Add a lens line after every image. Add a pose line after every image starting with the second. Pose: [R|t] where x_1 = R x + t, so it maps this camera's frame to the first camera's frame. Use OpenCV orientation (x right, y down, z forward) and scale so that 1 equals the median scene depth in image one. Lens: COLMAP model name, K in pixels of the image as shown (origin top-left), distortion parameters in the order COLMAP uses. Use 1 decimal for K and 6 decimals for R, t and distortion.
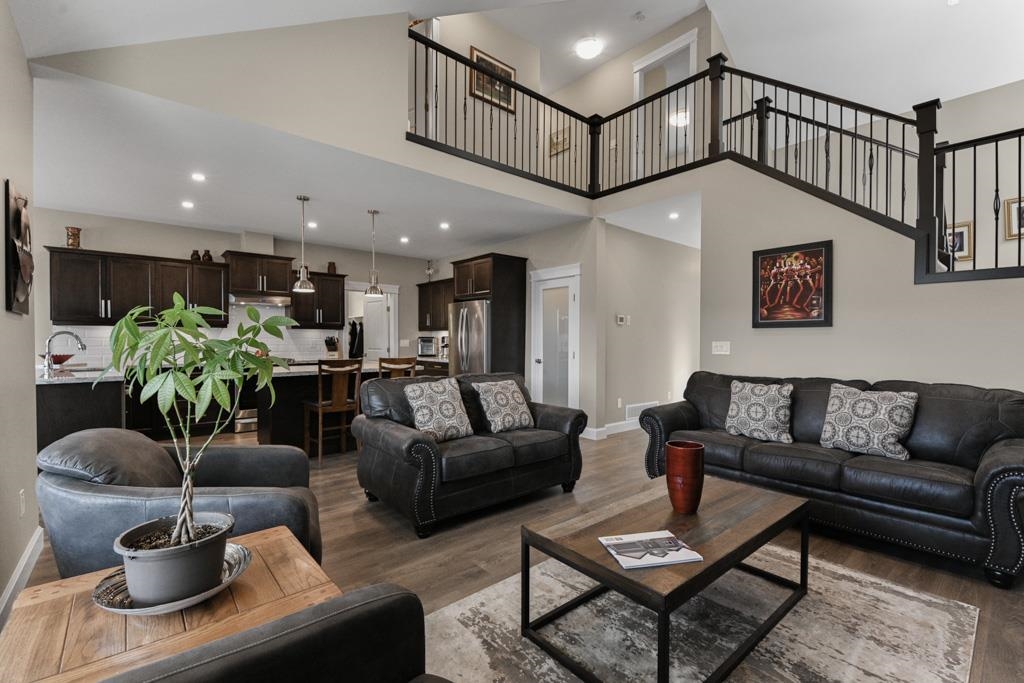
lens RADIAL K [[450.5, 0, 509.8], [0, 450.5, 346.1], [0, 0, 1]] dist [-0.007930, -0.005539]
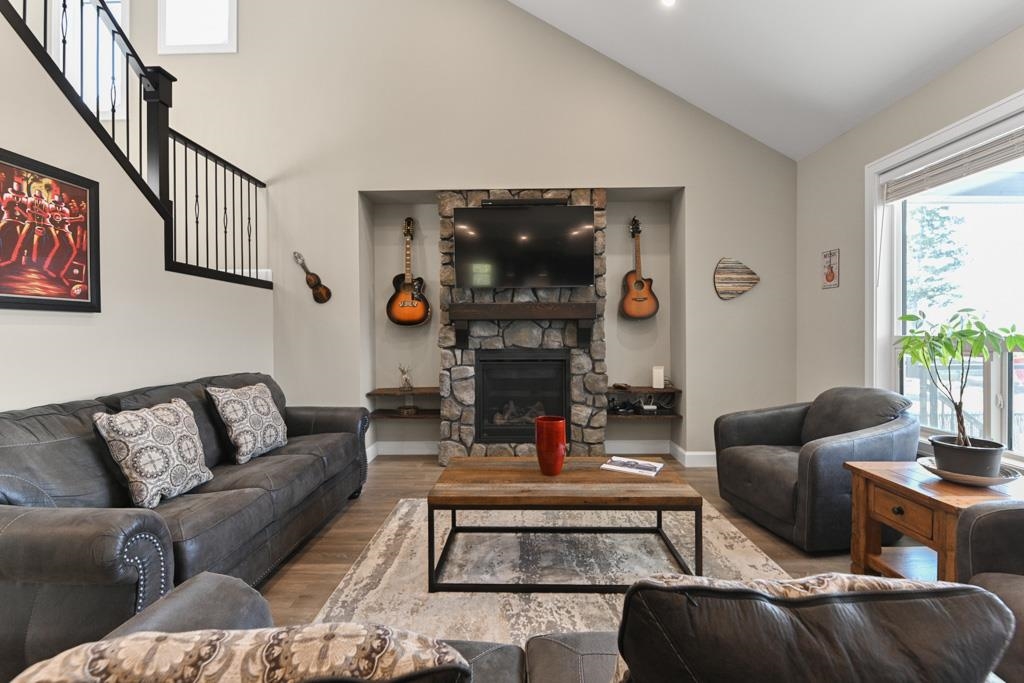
lens RADIAL K [[450.5, 0, 516.8], [0, 450.5, 341.2], [0, 0, 1]] dist [-0.007930, -0.005539]
pose [[-0.754088, -0.010473, 0.656690, -0.179942], [0.010723, 0.999543, 0.028254, -0.013084], [-0.656686, 0.028348, -0.753631, 1.067194]]
